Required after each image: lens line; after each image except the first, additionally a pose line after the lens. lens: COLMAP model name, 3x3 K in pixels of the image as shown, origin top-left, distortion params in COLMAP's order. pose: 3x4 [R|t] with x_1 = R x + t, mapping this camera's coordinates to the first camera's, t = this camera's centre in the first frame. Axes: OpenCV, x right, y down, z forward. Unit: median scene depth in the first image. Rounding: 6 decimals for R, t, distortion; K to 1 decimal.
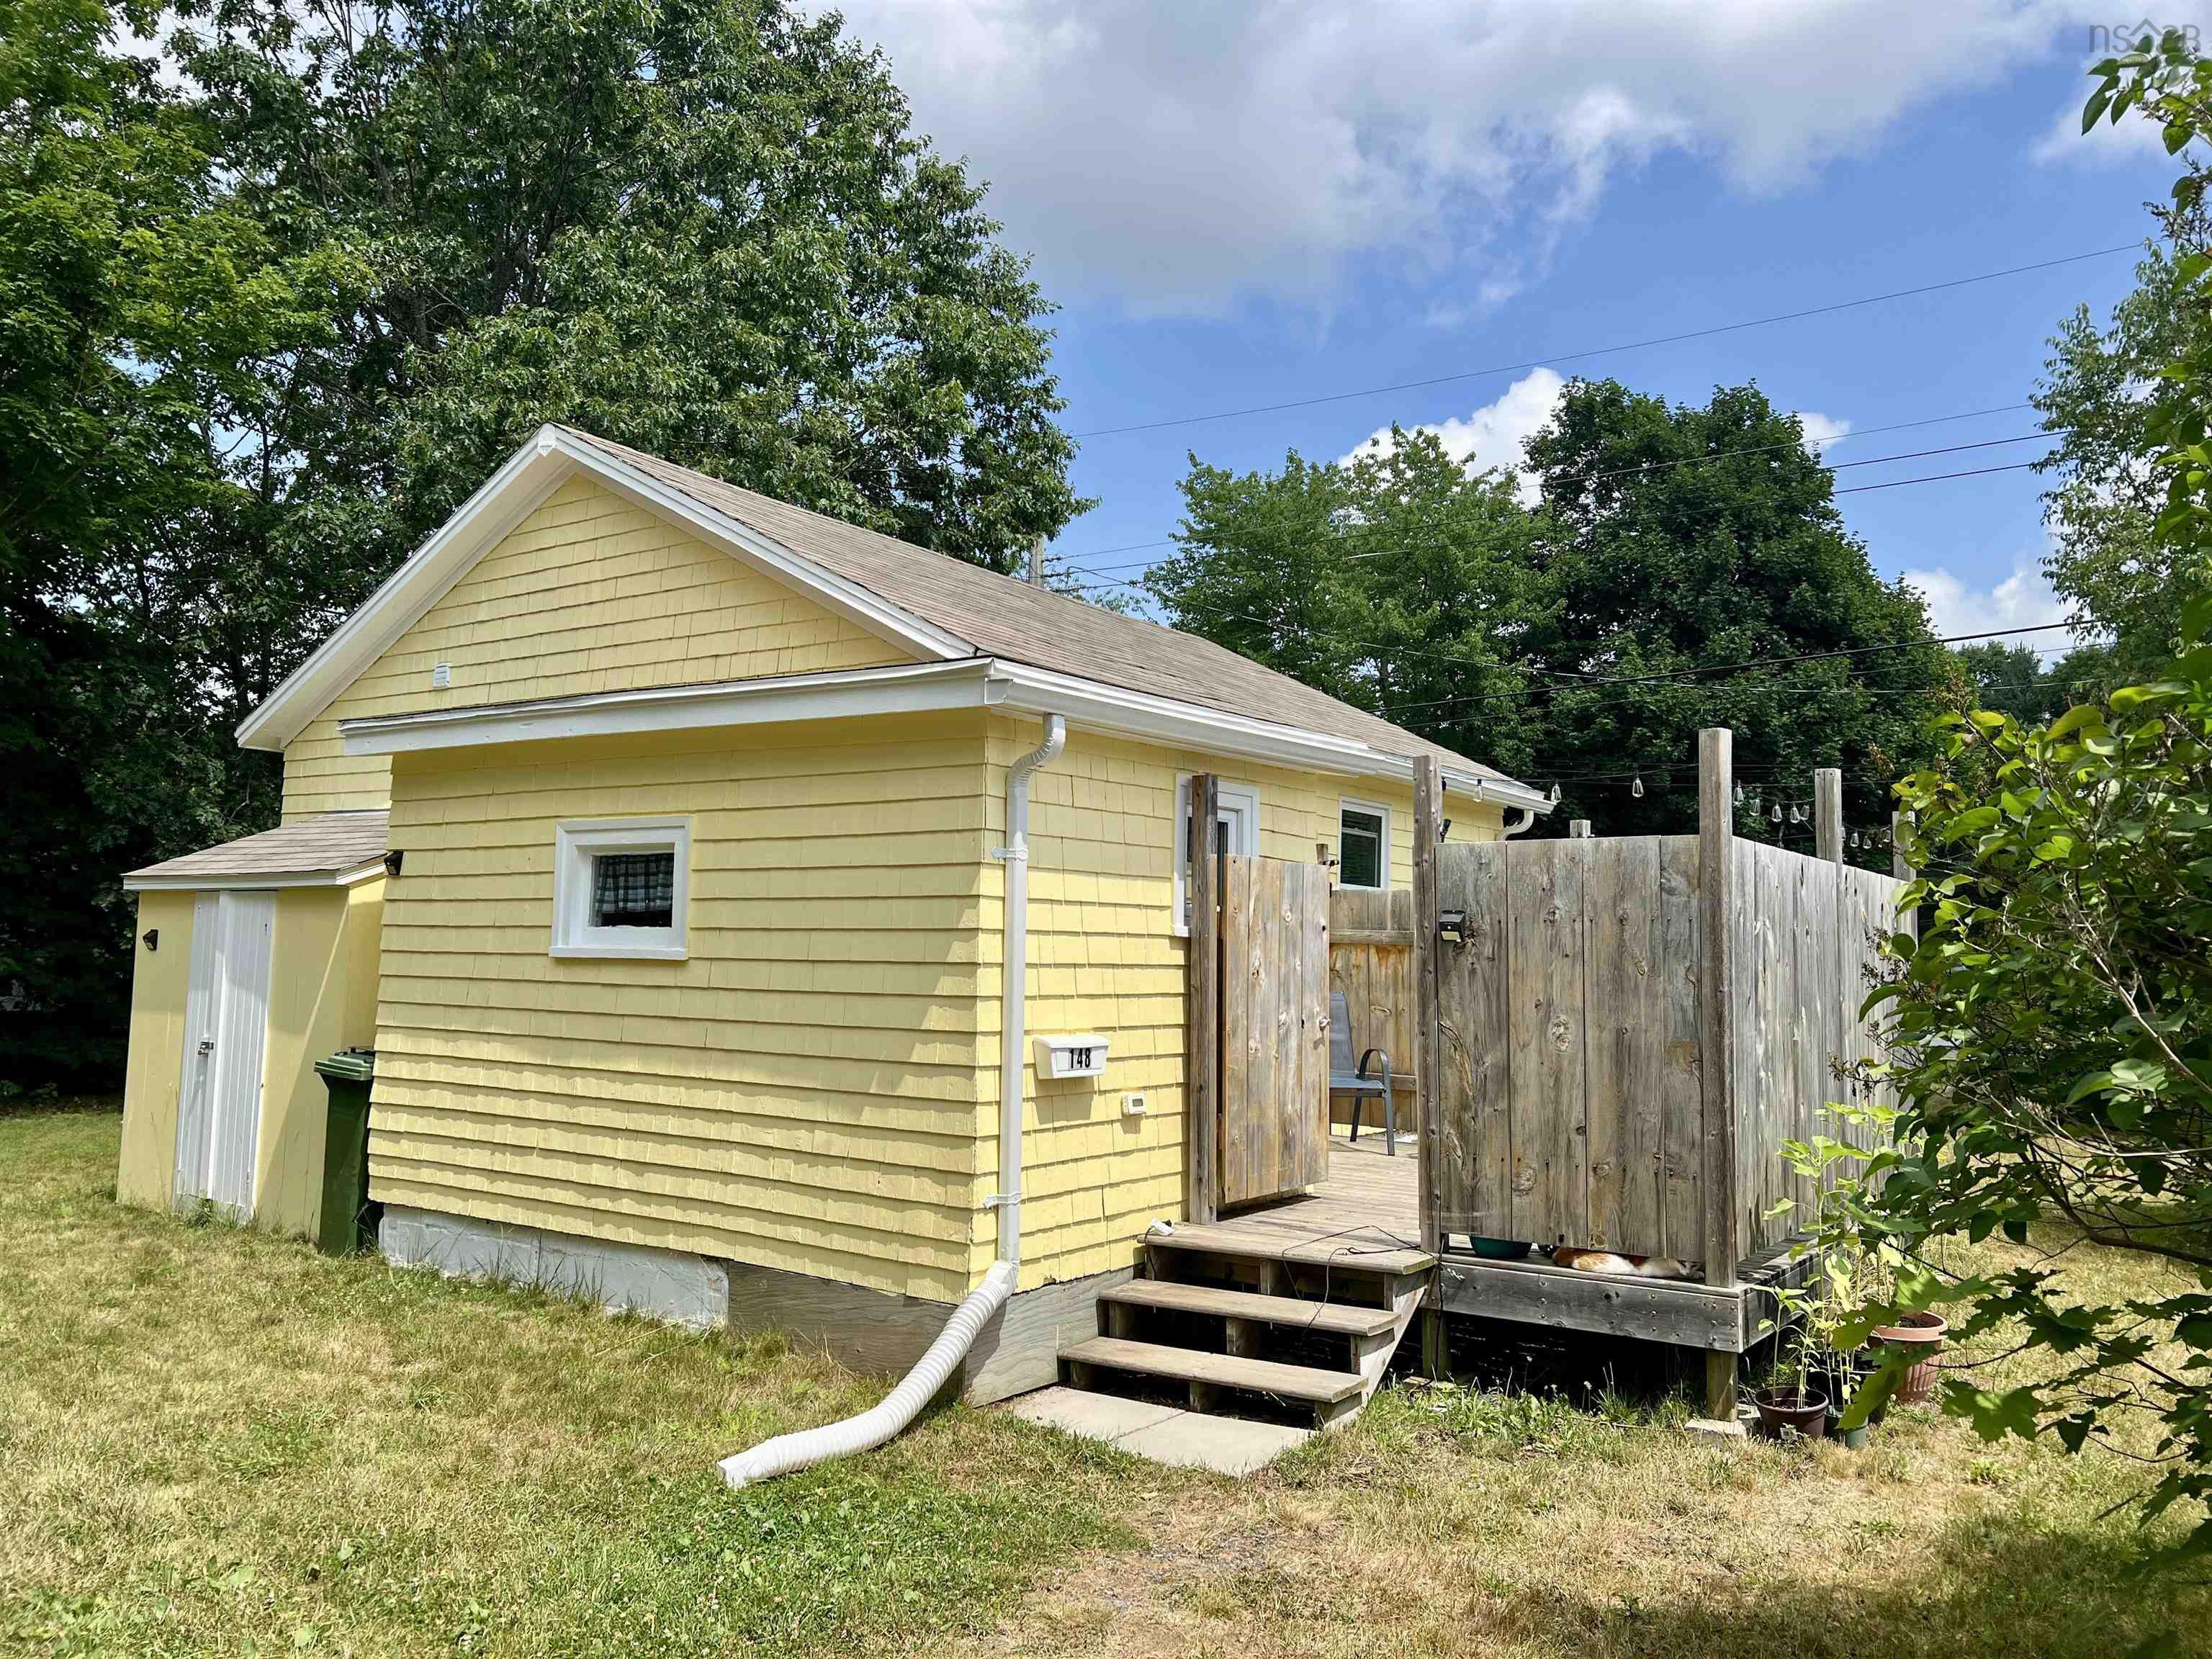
lens RADIAL K [[1647.9, 0, 1108.7], [0, 1647.9, 863.0], [0, 0, 1]] dist [0.047345, -0.056239]
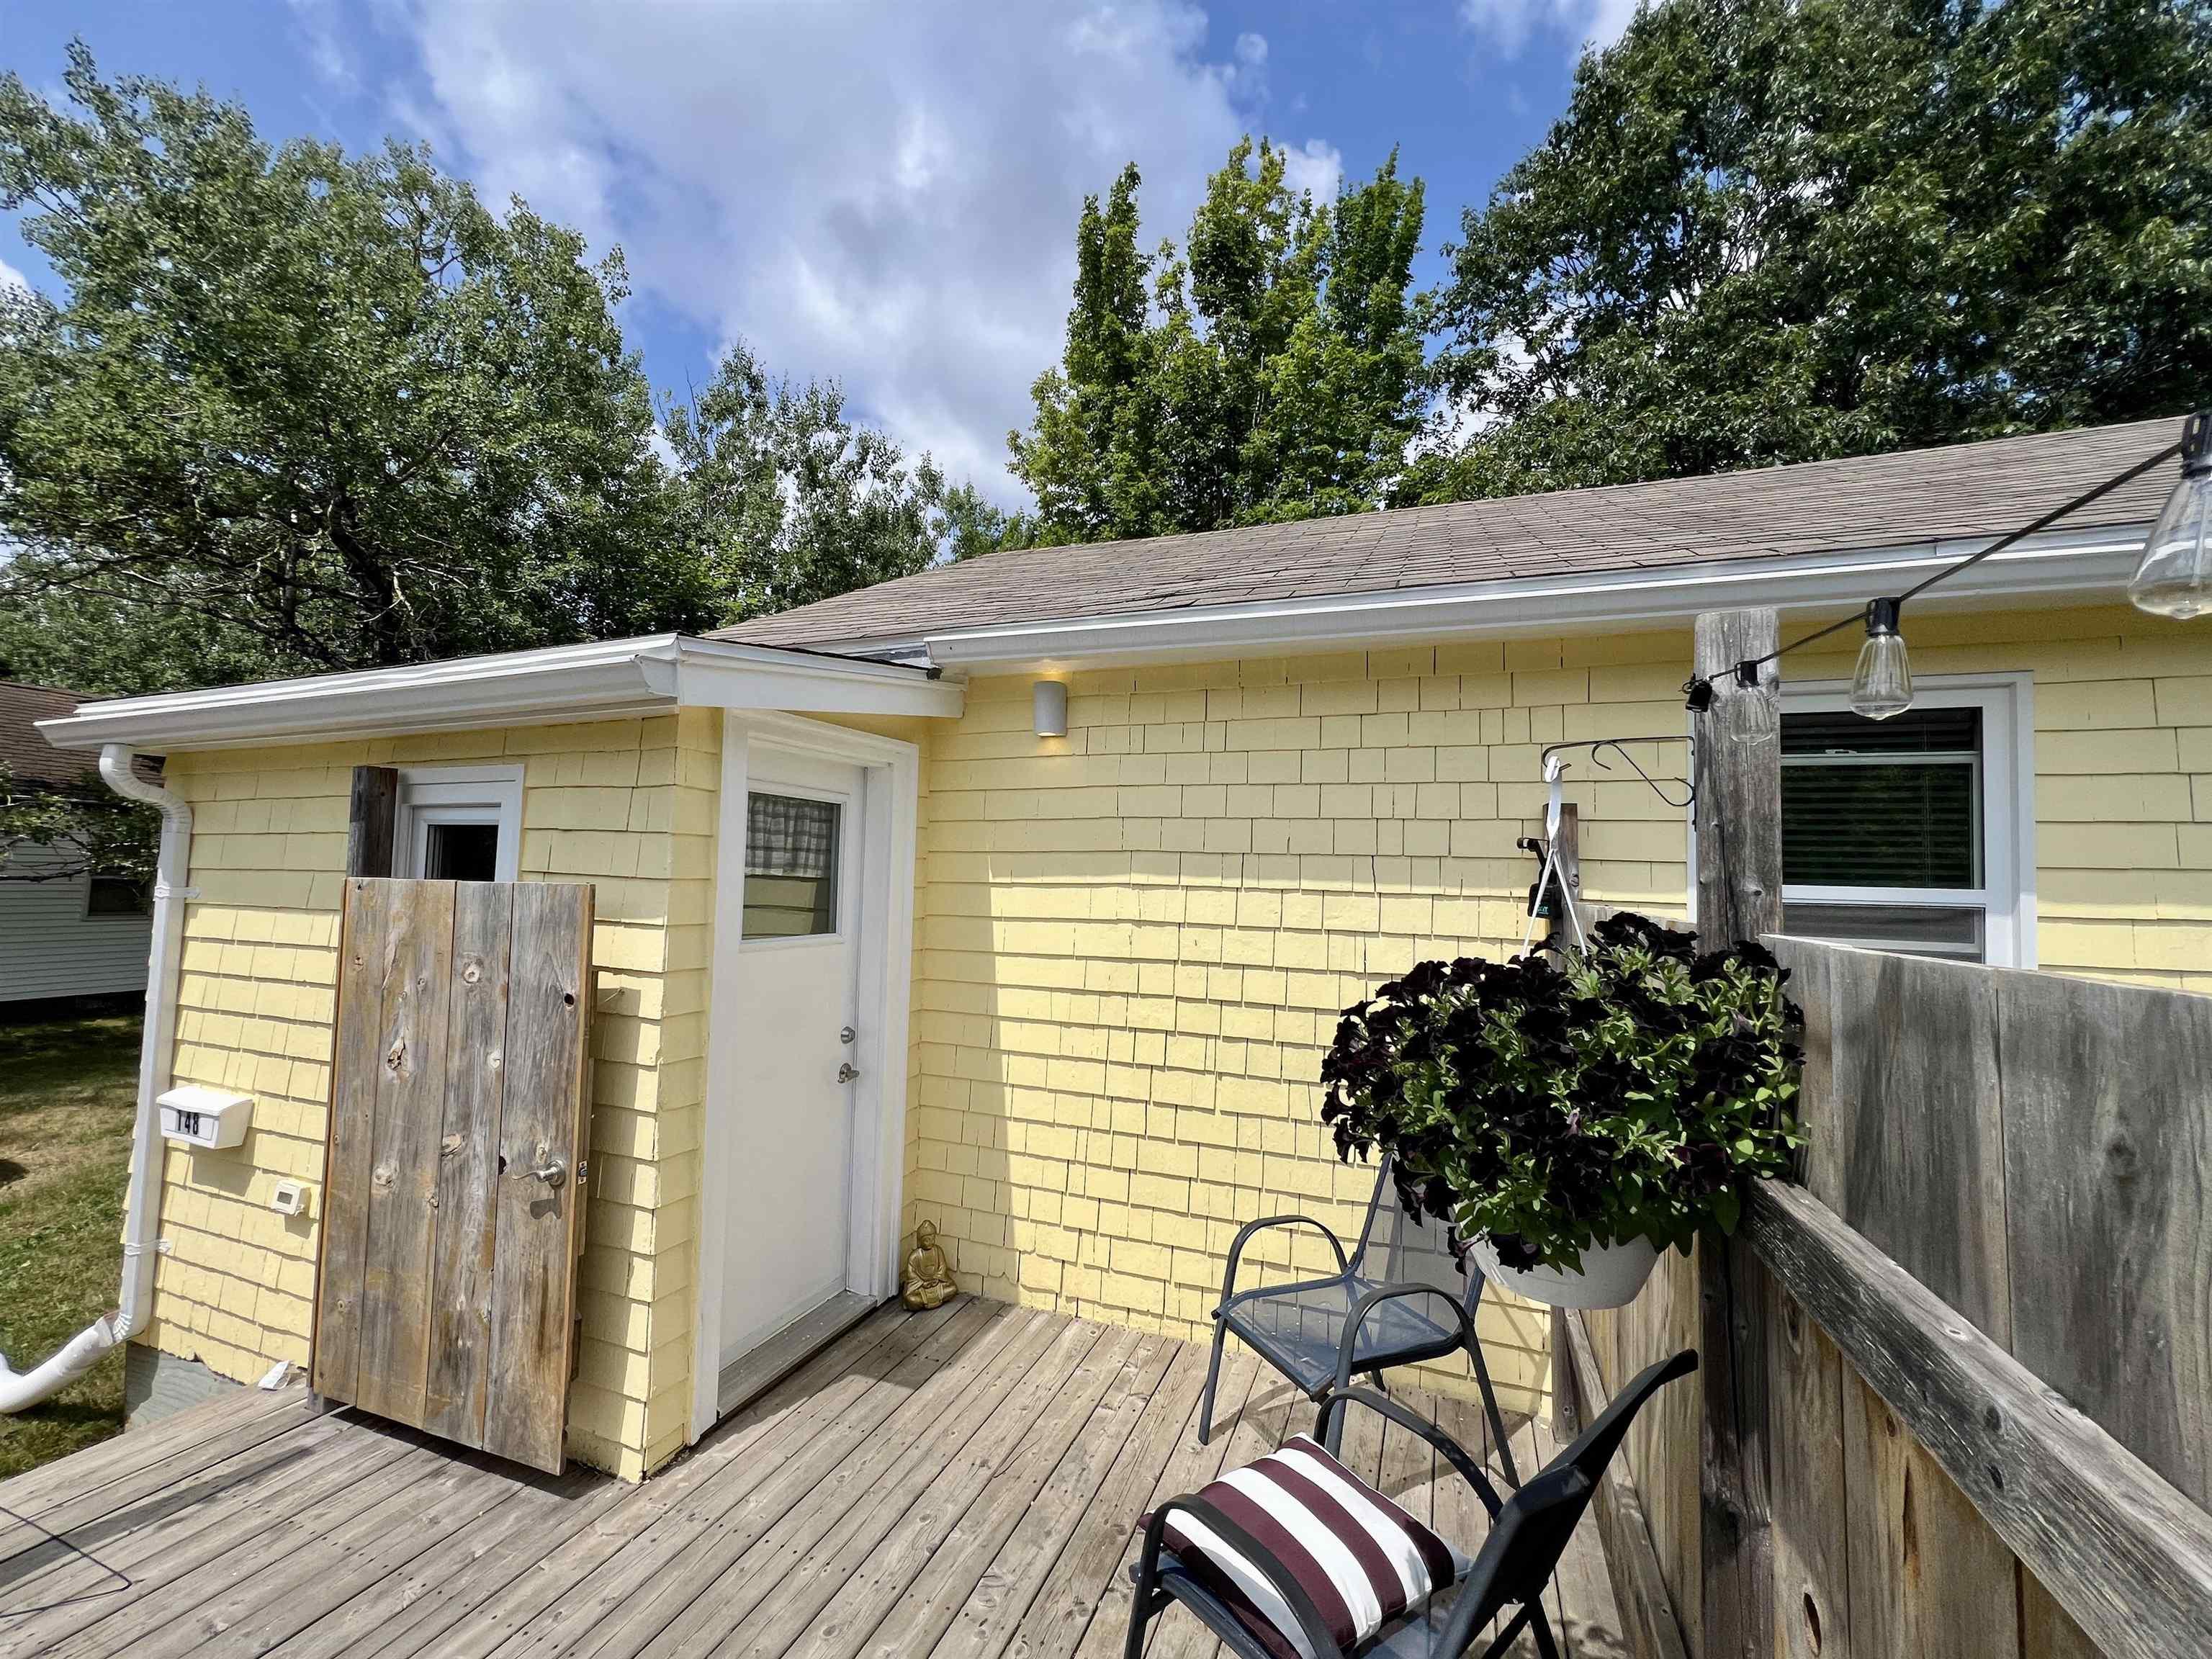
lens RADIAL K [[891.9, 0, 1095.7], [0, 891.9, 828.3], [0, 0, 1]] dist [0.001619, 0.000003]
pose [[0.243703, -0.064487, -0.967704, 0.104422], [0.039908, 0.997609, -0.056430, 0.001243], [0.969028, -0.024867, 0.245694, 0.245107]]
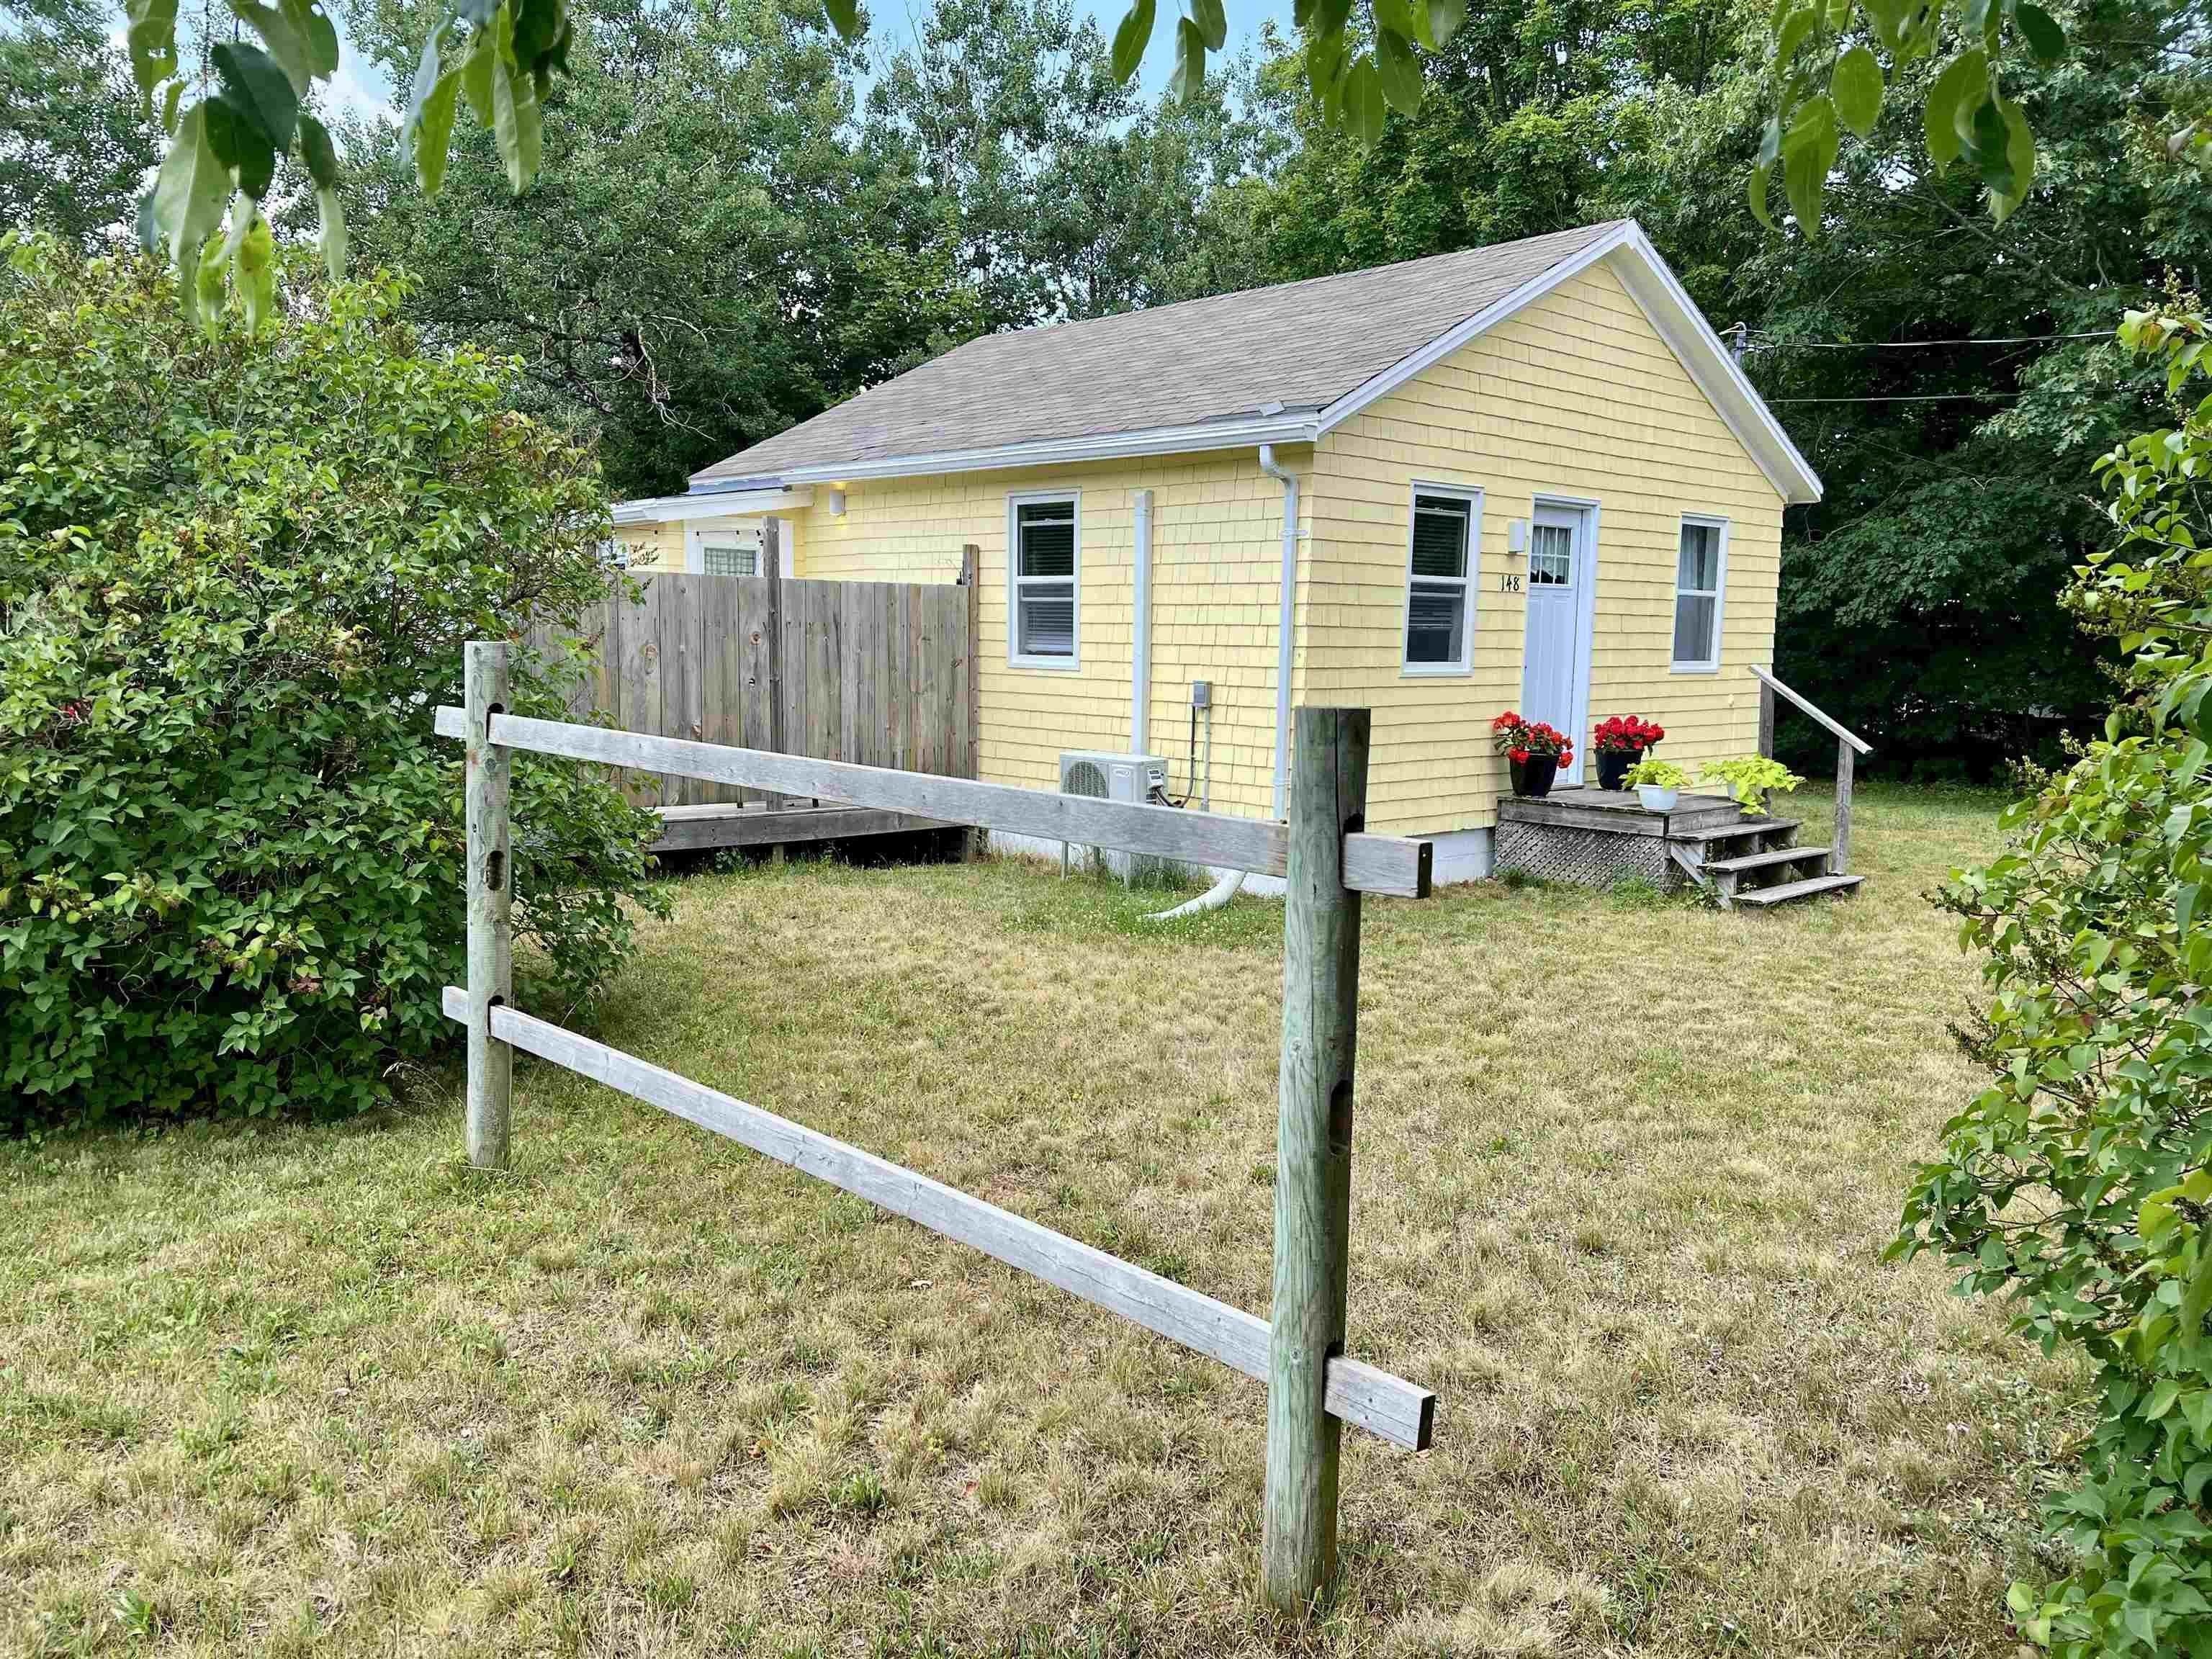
lens RADIAL K [[1629.0, 0, 1091.5], [0, 1629.0, 835.1], [0, 0, 1]] dist [0.095771, -0.121417]
pose [[-0.194670, 0.096694, -0.976091, 0.375955], [0.039028, 0.995105, 0.090794, 0.027186], [0.980092, -0.020420, -0.197491, 0.394989]]
